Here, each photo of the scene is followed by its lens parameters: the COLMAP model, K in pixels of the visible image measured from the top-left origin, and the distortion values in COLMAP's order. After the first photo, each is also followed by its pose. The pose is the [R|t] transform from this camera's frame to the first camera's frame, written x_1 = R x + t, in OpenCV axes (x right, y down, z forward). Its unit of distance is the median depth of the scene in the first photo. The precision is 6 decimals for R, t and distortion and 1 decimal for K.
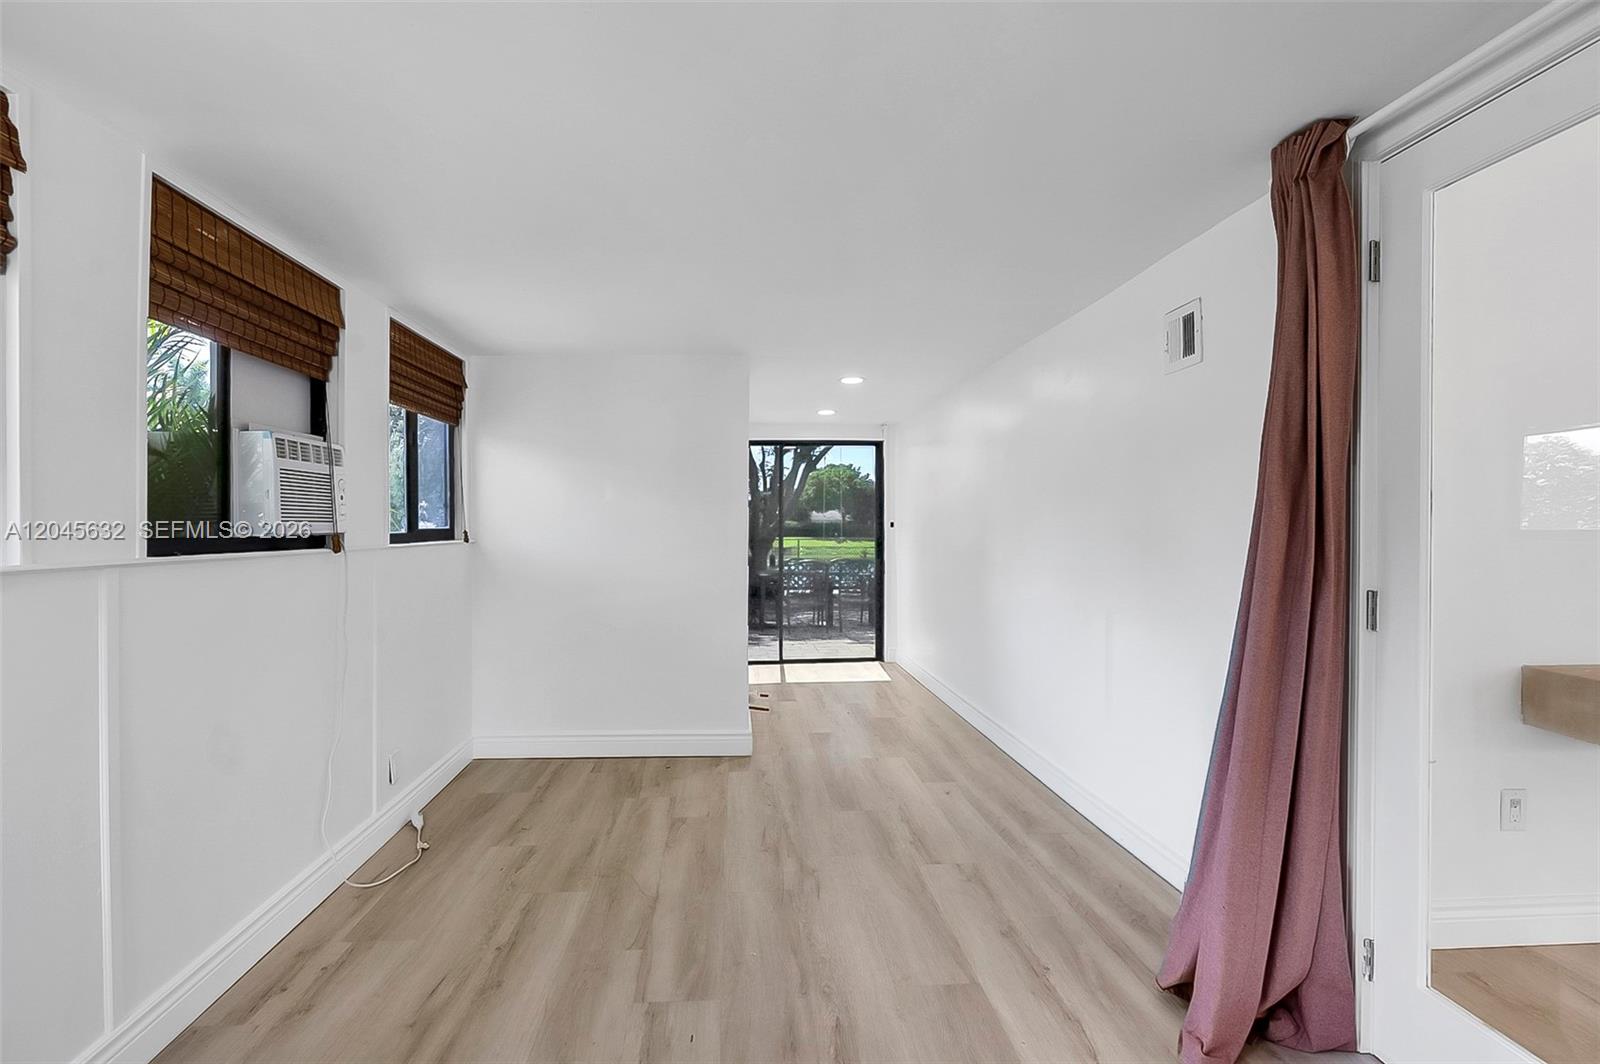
lens RADIAL K [[756.5, 0, 796.4], [0, 756.5, 531.9], [0, 0, 1]] dist [-0.003835, 0.000102]
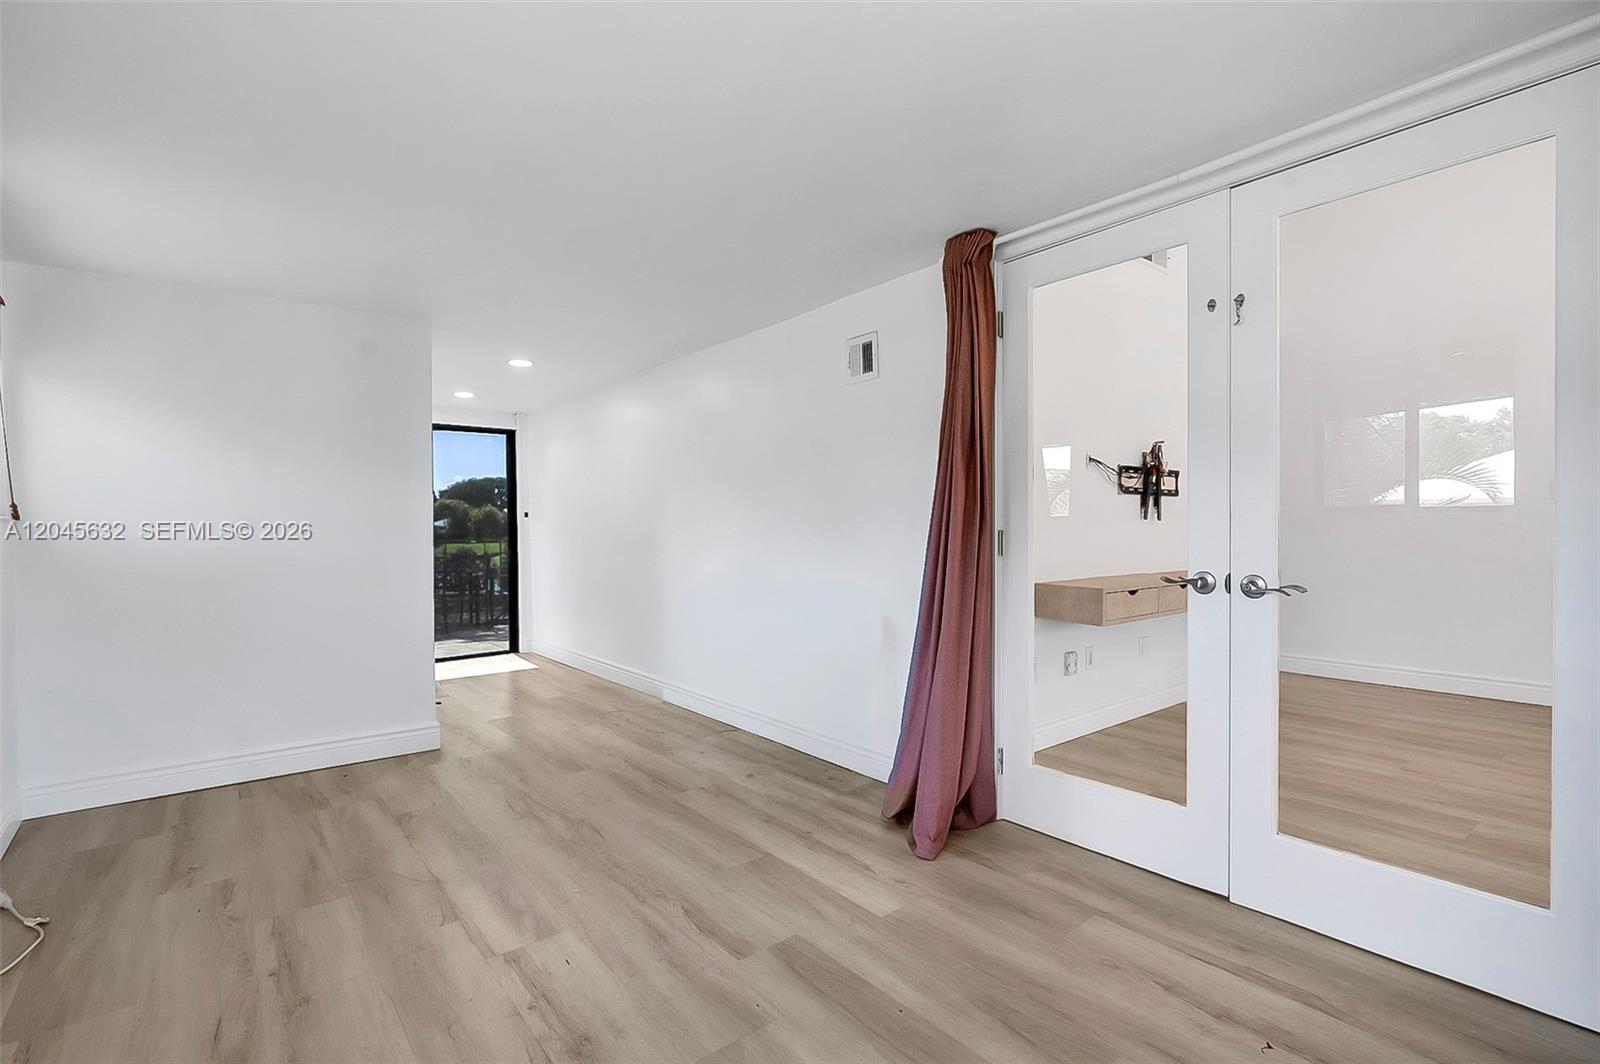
lens RADIAL K [[729.2, 0, 823.4], [0, 729.2, 542.7], [0, 0, 1]] dist [-0.001869, -0.000281]
pose [[0.810920, -0.019460, 0.584833, -0.331639], [0.014945, 0.999810, 0.012545, 0.058570], [-0.584966, -0.001432, 0.811056, -0.027144]]
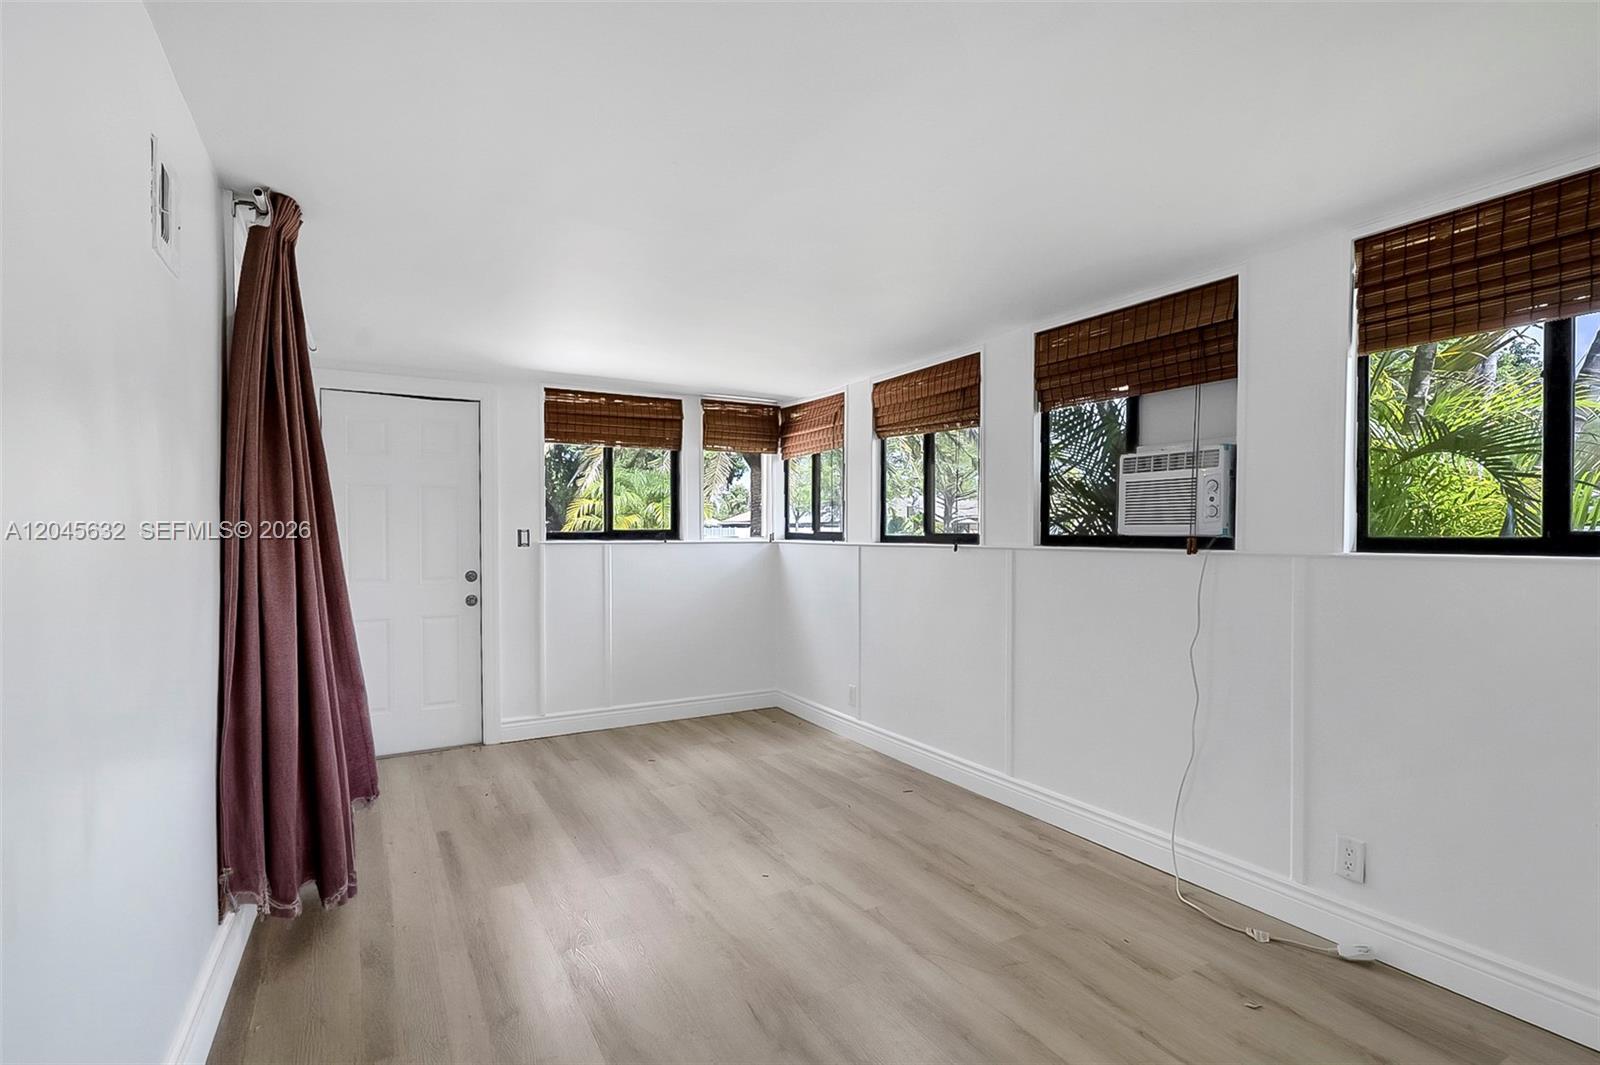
lens RADIAL K [[756.5, 0, 796.4], [0, 756.5, 532.4], [0, 0, 1]] dist [-0.003835, 0.000102]
pose [[-0.909732, -0.004559, -0.415171, 0.316316], [-0.006944, 0.999967, 0.004236, -0.000346], [0.415138, 0.006737, -0.909733, 1.790940]]
